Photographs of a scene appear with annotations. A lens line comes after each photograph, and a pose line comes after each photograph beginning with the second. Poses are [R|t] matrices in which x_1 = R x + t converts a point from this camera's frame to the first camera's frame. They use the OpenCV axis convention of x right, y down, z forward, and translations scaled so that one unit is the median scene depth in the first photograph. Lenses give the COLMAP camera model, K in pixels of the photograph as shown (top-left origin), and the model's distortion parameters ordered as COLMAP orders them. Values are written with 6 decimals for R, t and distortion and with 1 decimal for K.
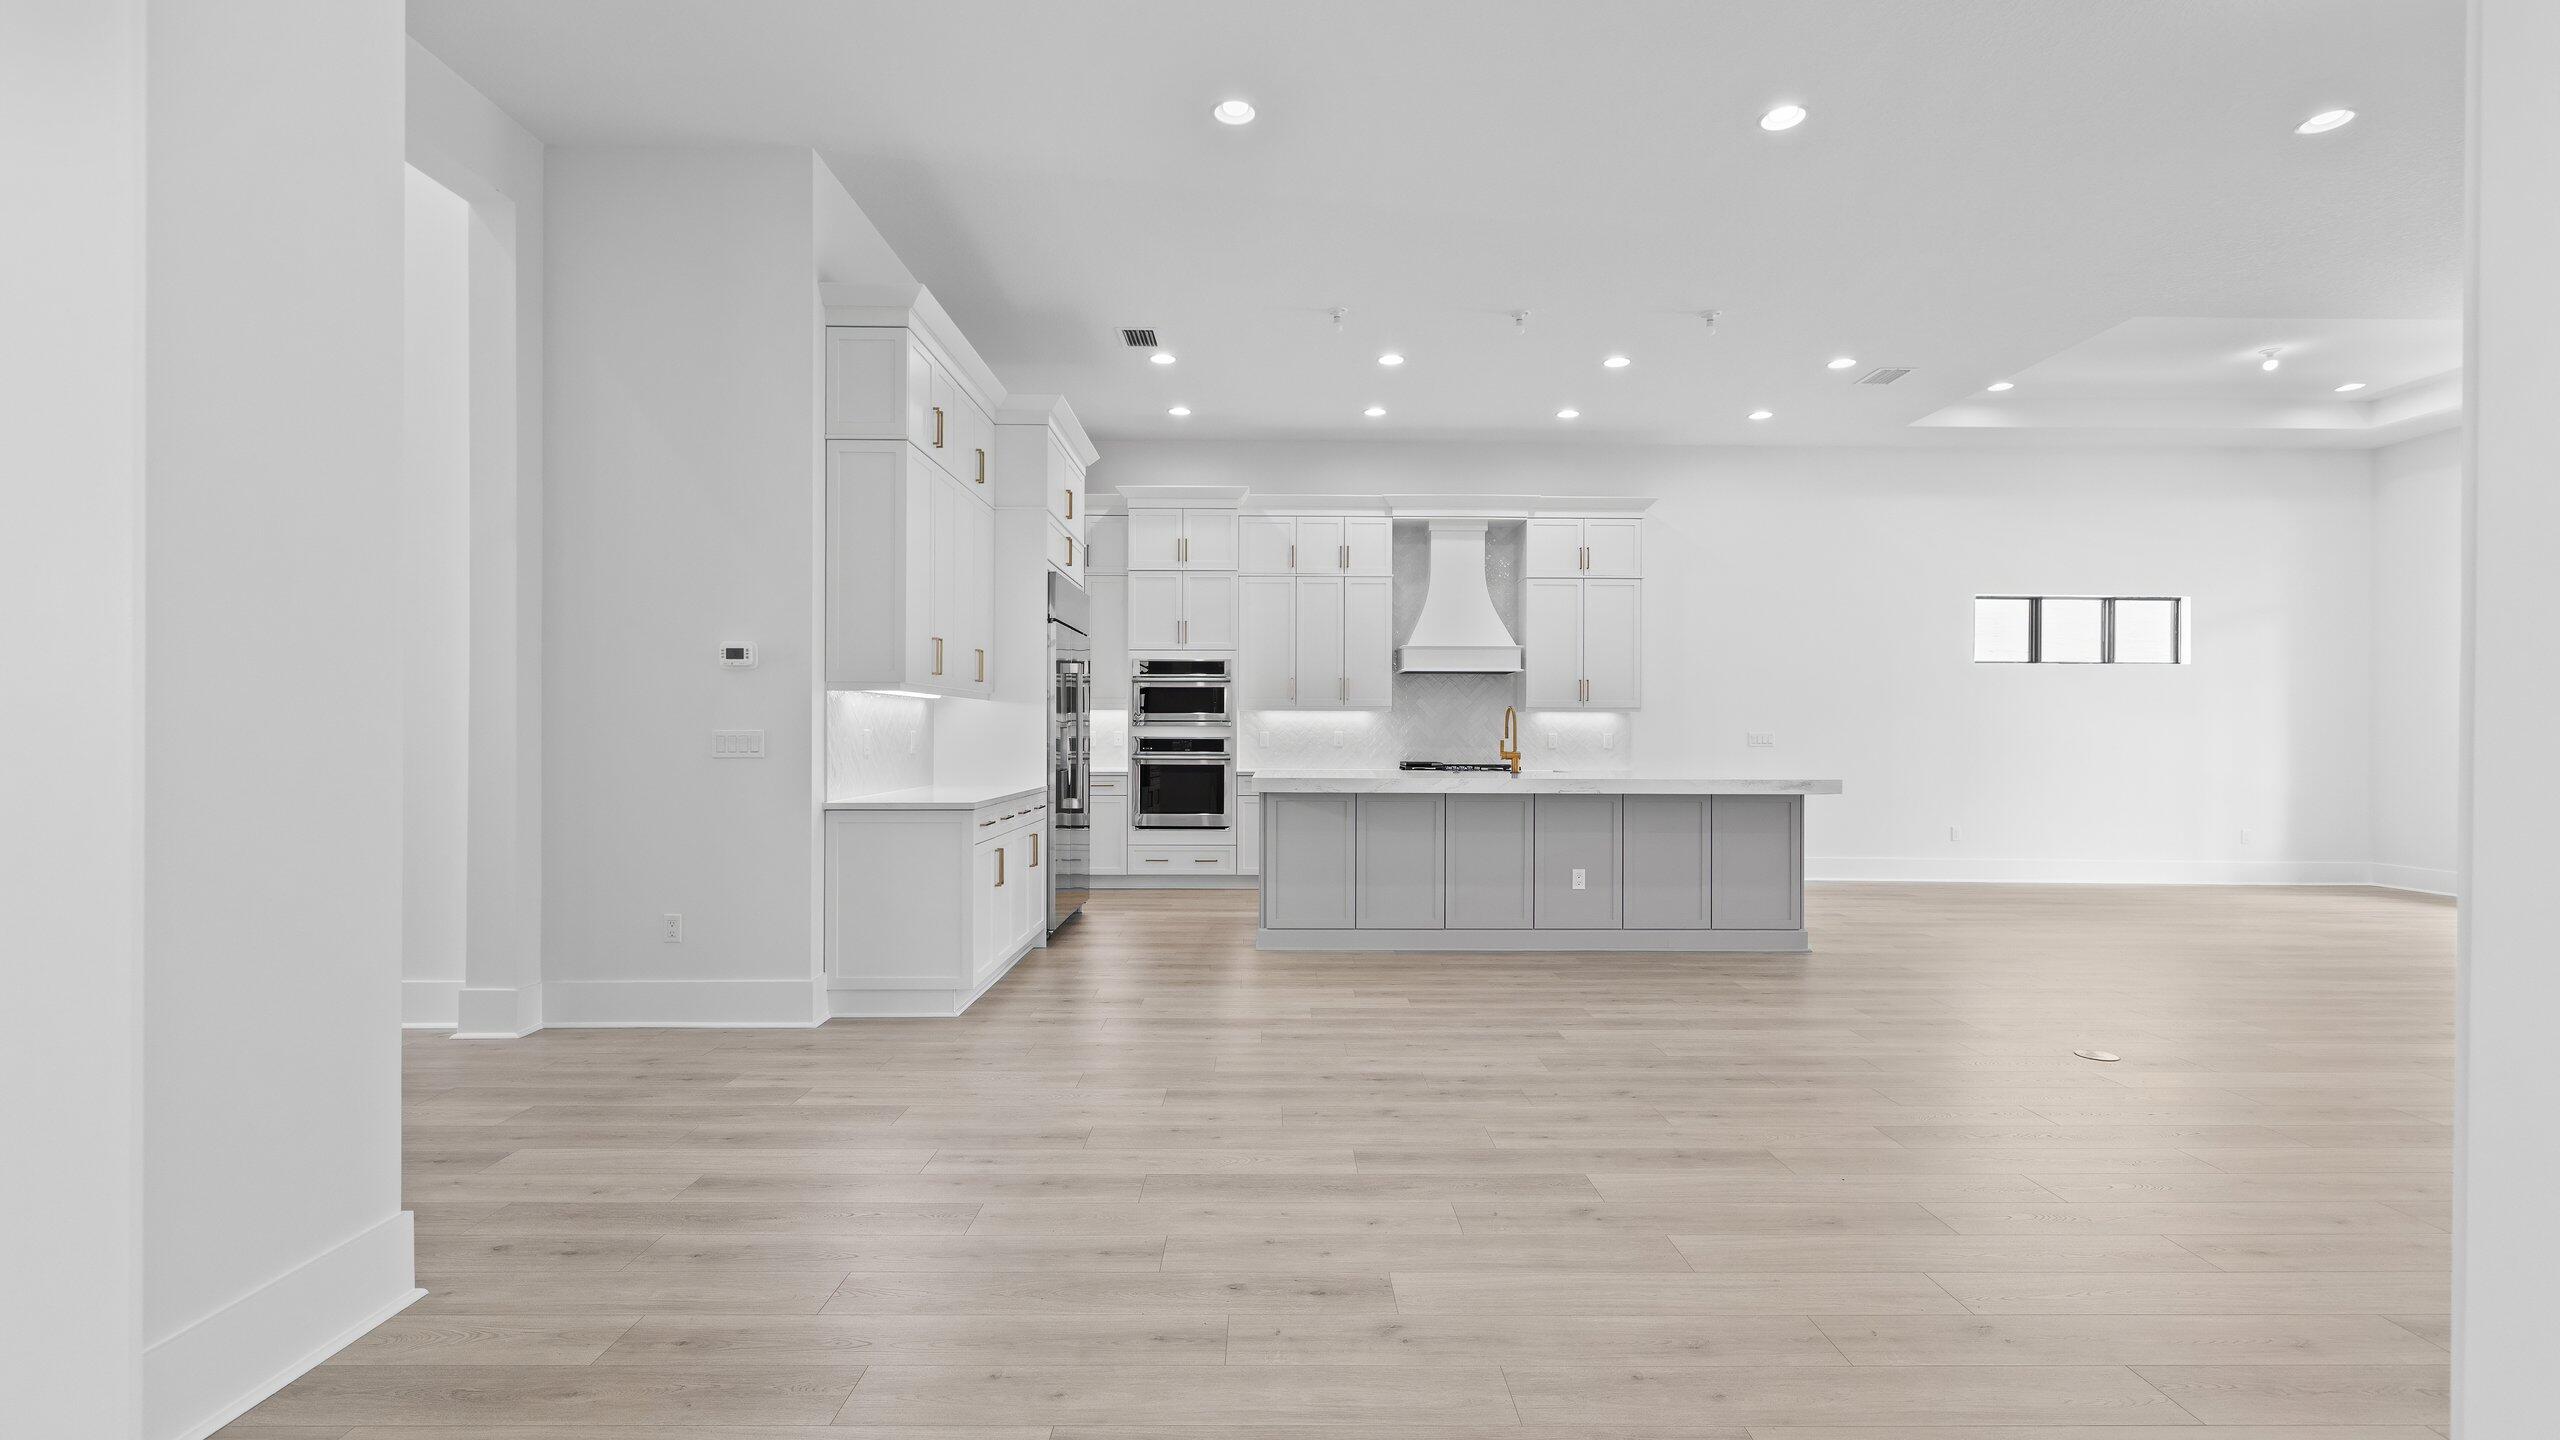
lens RADIAL K [[1148.4, 0, 1280.0], [0, 1148.4, 720.0], [0, 0, 1]] dist [-0.003242, -0.000119]
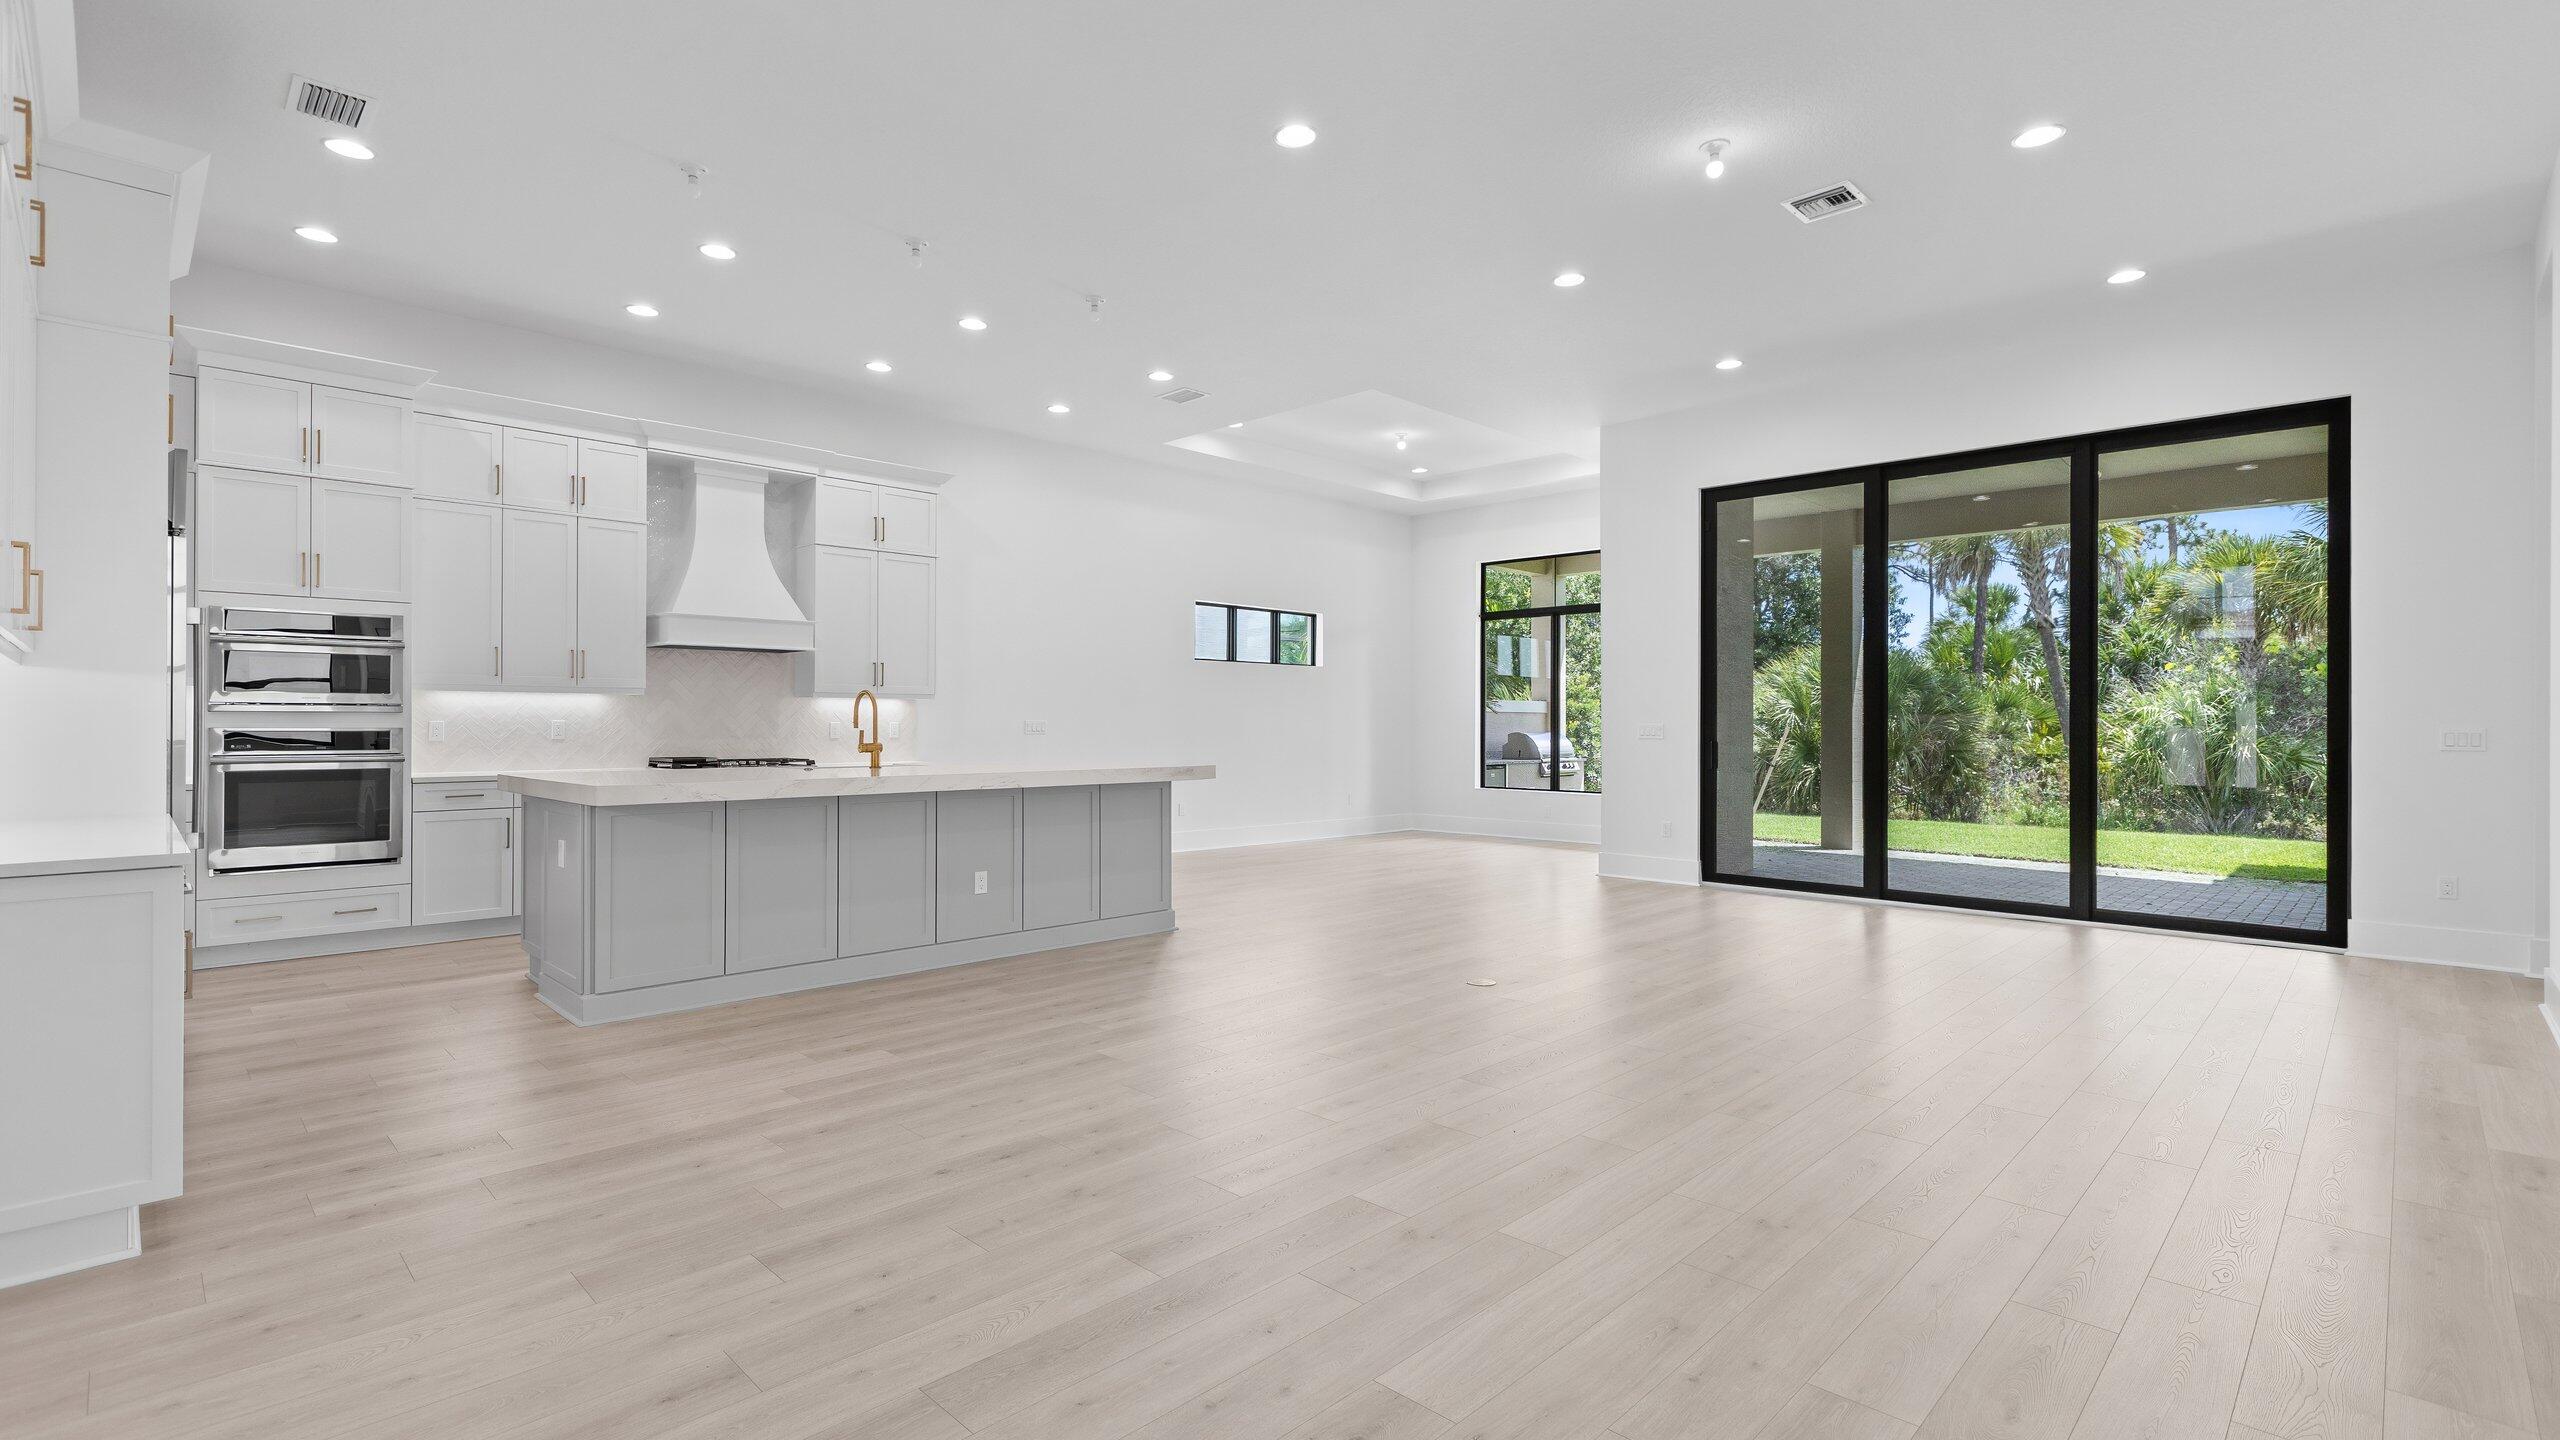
lens RADIAL K [[1149.0, 0, 1277.7], [0, 1149.0, 709.6], [0, 0, 1]] dist [-0.001093, -0.000106]
pose [[0.707095, 0.006602, 0.707087, -0.160112], [-0.007630, 0.999969, -0.001706, 0.000976], [-0.707077, -0.004189, 0.707124, 0.139598]]
